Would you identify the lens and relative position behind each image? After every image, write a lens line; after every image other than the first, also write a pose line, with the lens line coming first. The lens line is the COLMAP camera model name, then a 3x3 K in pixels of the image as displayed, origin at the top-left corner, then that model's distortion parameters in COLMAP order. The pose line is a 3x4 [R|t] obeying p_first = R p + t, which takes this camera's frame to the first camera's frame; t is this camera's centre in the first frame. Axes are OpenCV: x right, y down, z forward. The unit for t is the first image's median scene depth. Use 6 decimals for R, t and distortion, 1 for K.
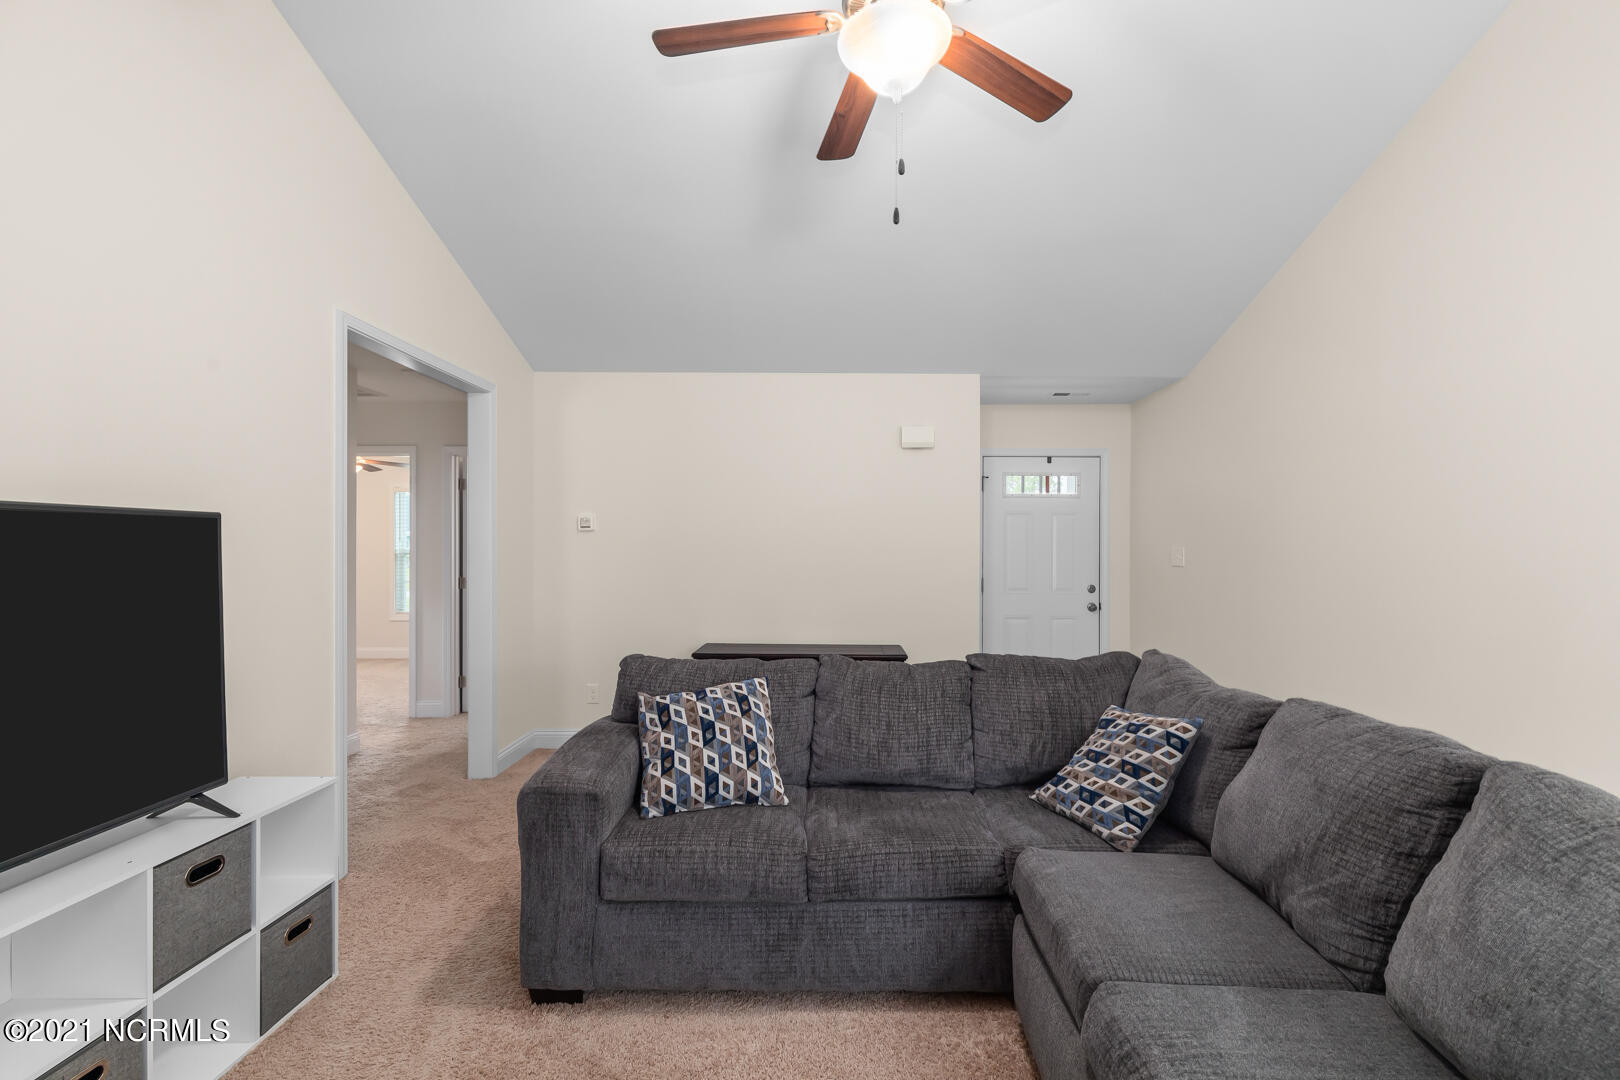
lens RADIAL K [[724.3, 0, 811.0], [0, 724.3, 553.8], [0, 0, 1]] dist [0.007600, -0.000817]
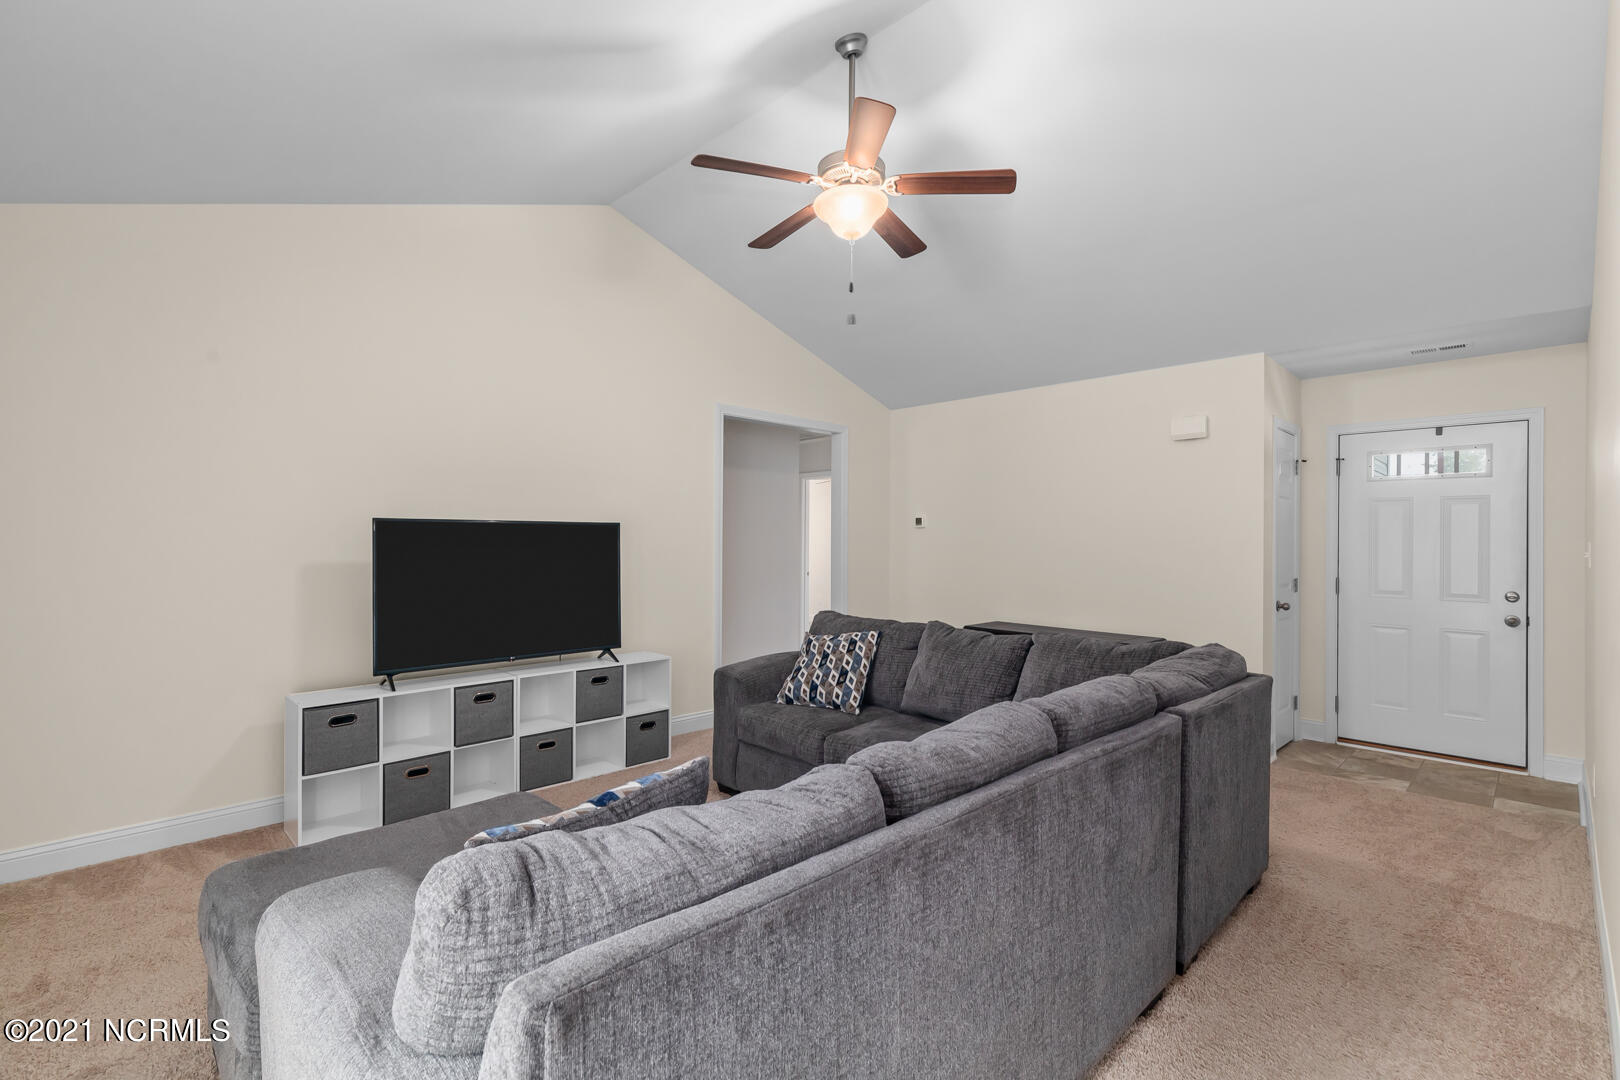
lens RADIAL K [[724.3, 0, 824.3], [0, 724.3, 539.0], [0, 0, 1]] dist [0.007600, -0.000817]
pose [[0.709186, 0.001846, -0.705019, 0.957925], [-0.011455, 0.999895, -0.008905, 0.006741], [0.704929, 0.014391, 0.709132, -0.084843]]
